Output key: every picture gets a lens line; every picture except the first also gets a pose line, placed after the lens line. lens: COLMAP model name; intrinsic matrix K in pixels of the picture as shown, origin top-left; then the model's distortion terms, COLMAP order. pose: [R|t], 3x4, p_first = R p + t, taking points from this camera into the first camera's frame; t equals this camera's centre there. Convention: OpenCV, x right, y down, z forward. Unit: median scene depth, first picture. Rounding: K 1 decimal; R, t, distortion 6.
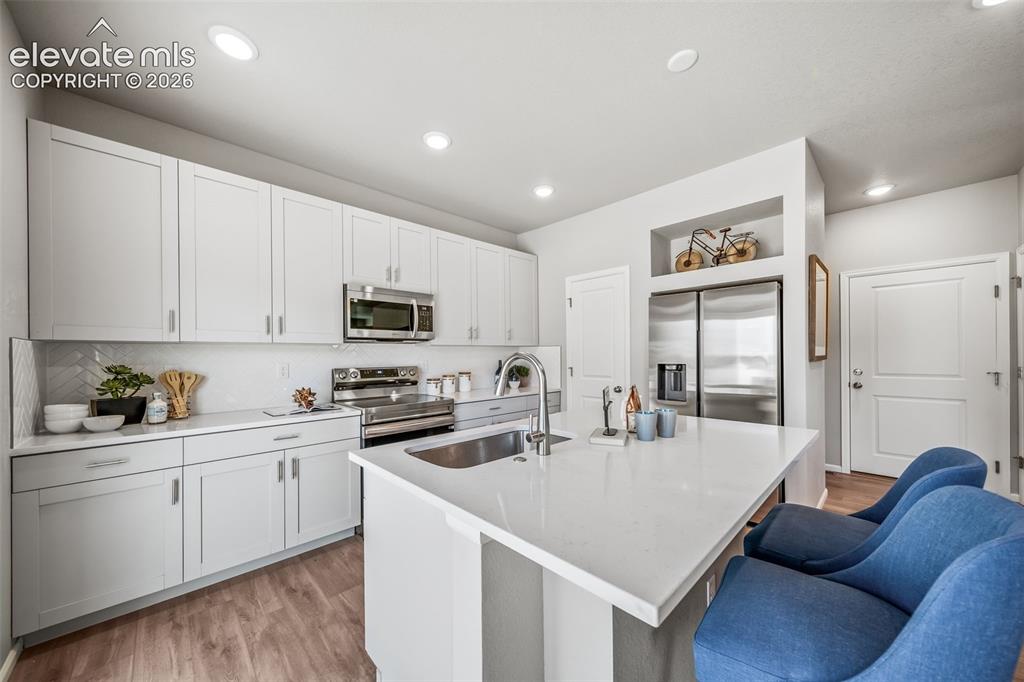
lens RADIAL K [[372.2, 0, 500.8], [0, 372.2, 346.9], [0, 0, 1]] dist [0.007877, -0.000053]
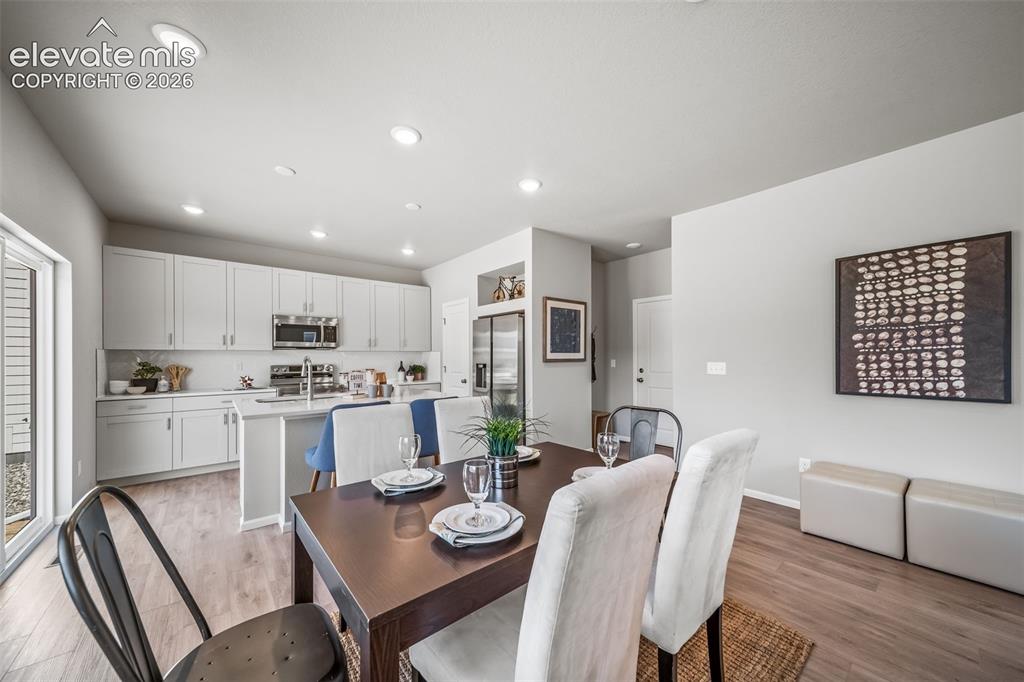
lens RADIAL K [[372.2, 0, 504.7], [0, 372.2, 352.8], [0, 0, 1]] dist [0.007877, -0.000053]
pose [[0.996360, 0.002883, -0.085192, 0.688735], [-0.002073, 0.999952, 0.009600, -0.014724], [0.085216, -0.009389, 0.996318, -0.531960]]
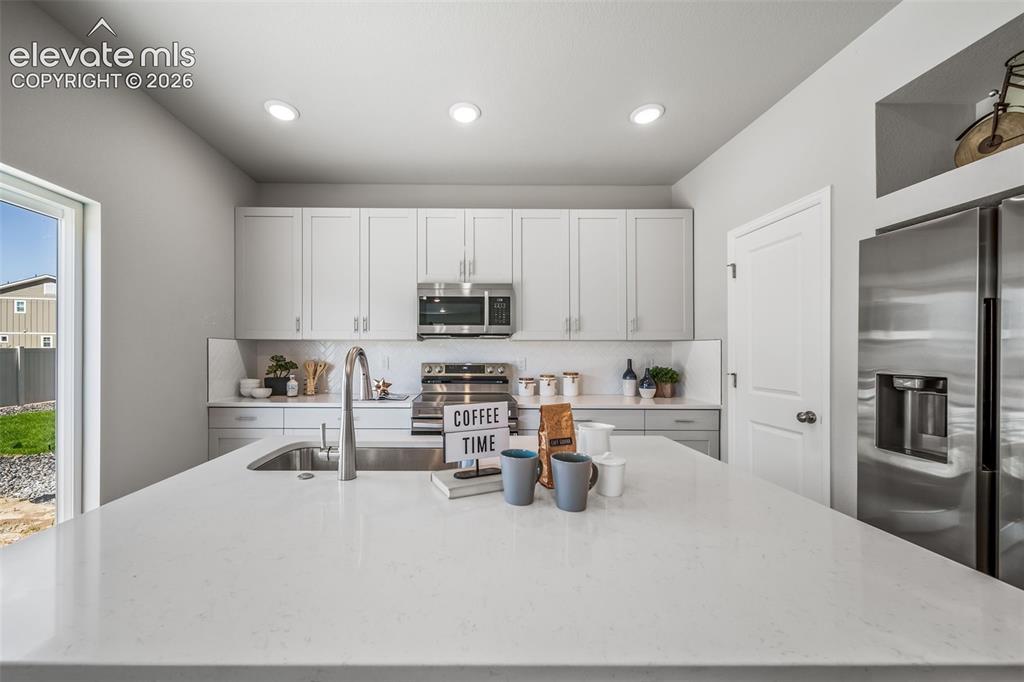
lens RADIAL K [[379.8, 0, 466.9], [0, 379.8, 348.7], [0, 0, 1]] dist [0.003635, -0.000890]
pose [[0.725034, 0.005777, -0.688688, 0.386848], [0.004795, 0.999898, 0.013435, 0.003057], [0.688696, -0.013043, 0.724933, 0.277701]]
